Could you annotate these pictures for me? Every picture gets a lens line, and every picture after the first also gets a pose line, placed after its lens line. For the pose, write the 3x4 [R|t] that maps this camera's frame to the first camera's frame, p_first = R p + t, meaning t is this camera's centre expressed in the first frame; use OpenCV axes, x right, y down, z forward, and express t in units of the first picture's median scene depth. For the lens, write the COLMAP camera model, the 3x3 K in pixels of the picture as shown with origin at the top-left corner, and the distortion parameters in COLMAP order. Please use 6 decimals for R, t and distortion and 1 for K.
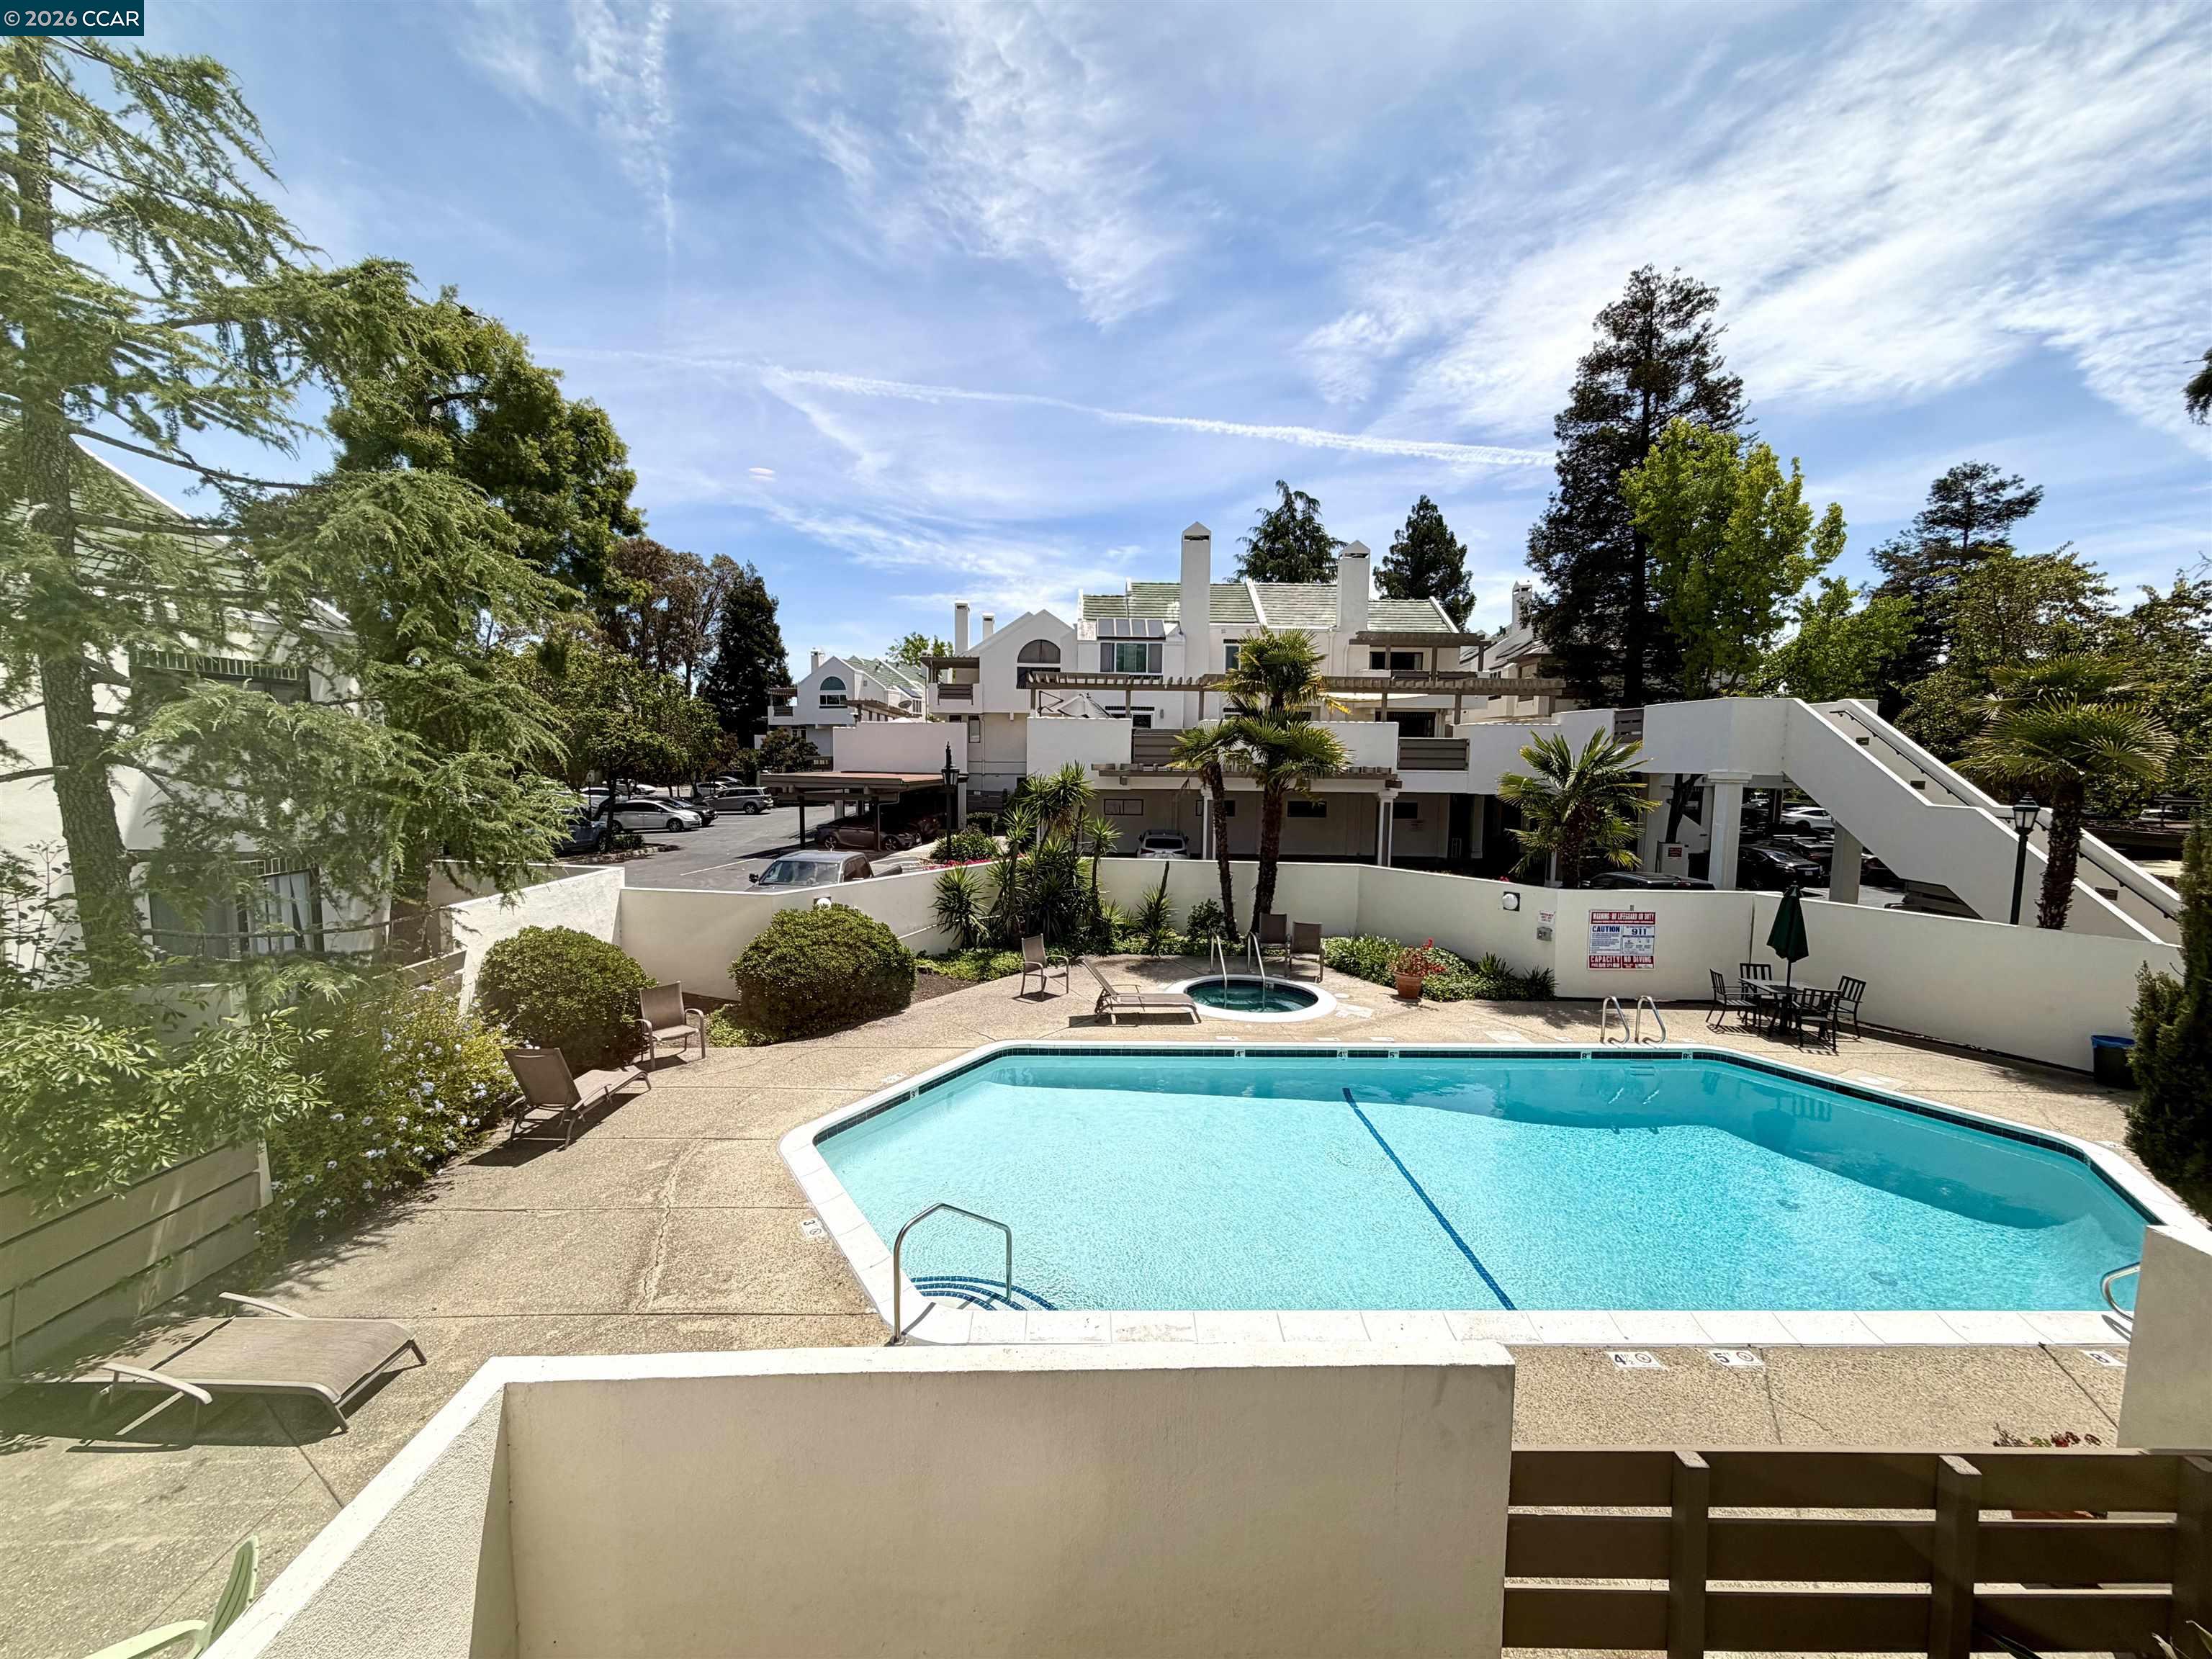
lens RADIAL K [[881.8, 0, 1094.8], [0, 881.8, 827.8], [0, 0, 1]] dist [0.001866, 0.000712]
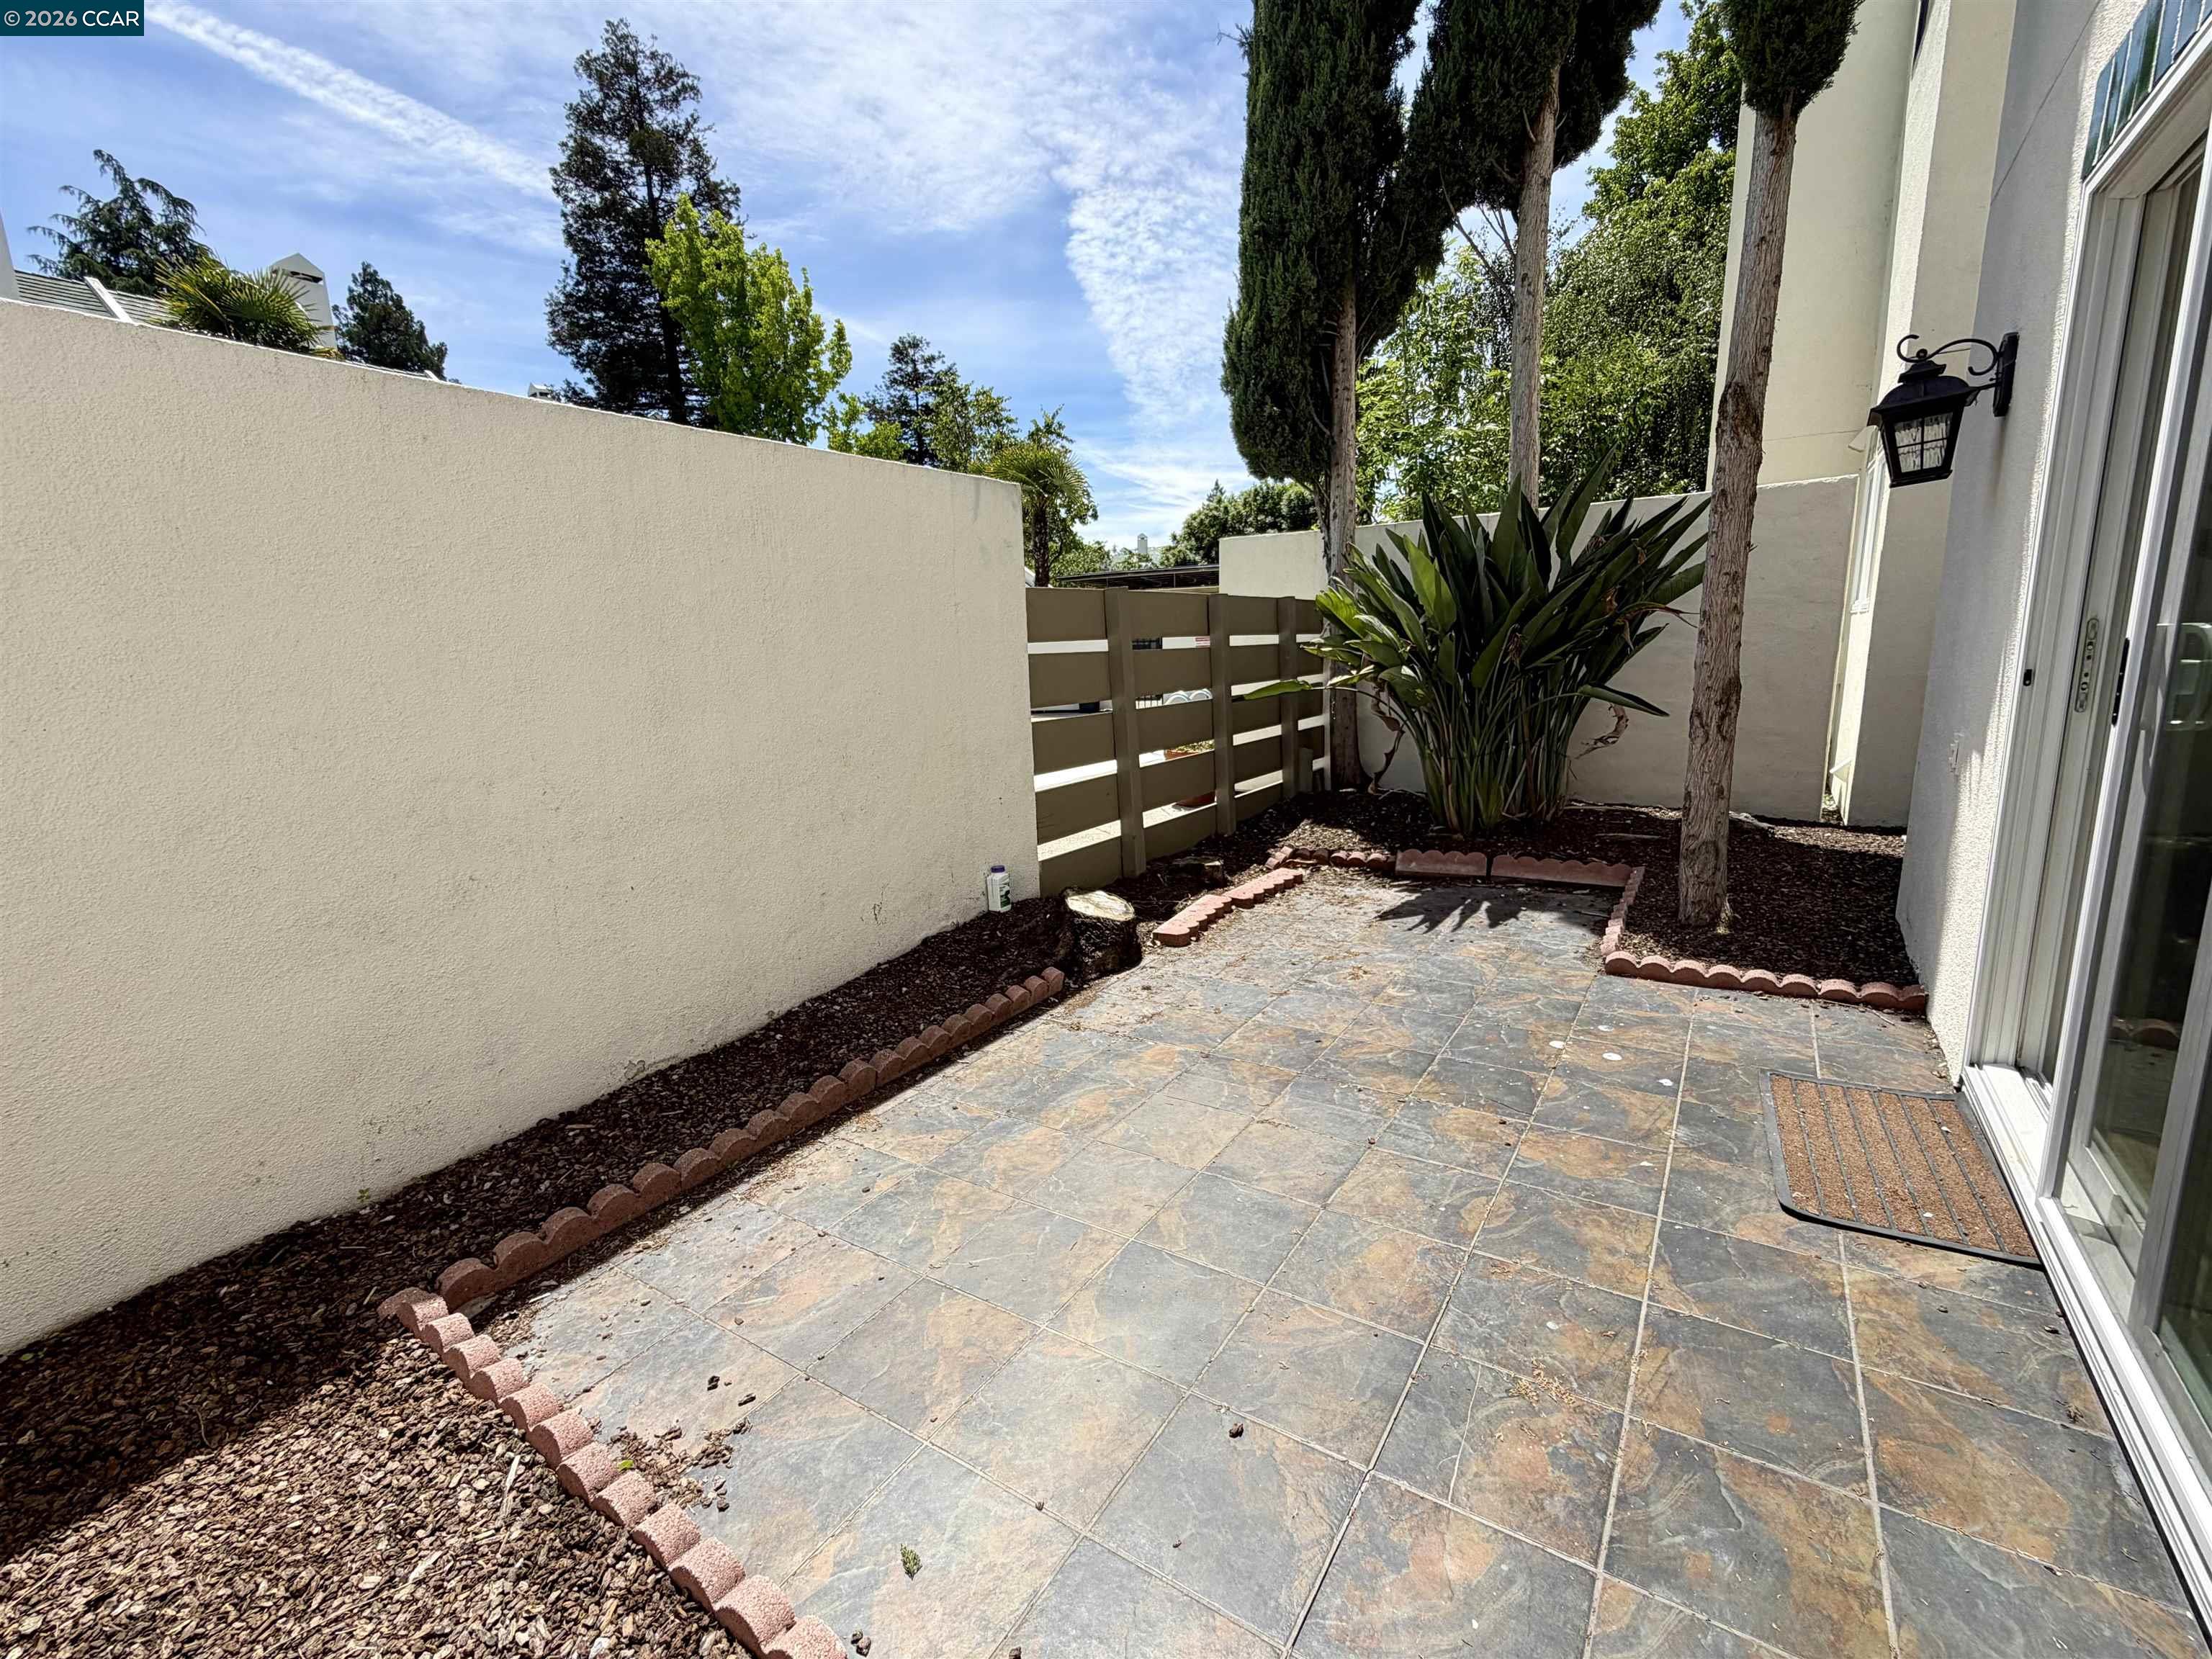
lens RADIAL K [[952.1, 0, 1122.6], [0, 952.1, 842.4], [0, 0, 1]] dist [0.000504, -0.001703]
pose [[0.550777, -0.197131, 0.811039, -0.055021], [0.110509, 0.980377, 0.163244, 0.094605], [-0.827304, -0.000284, 0.561754, 0.020104]]
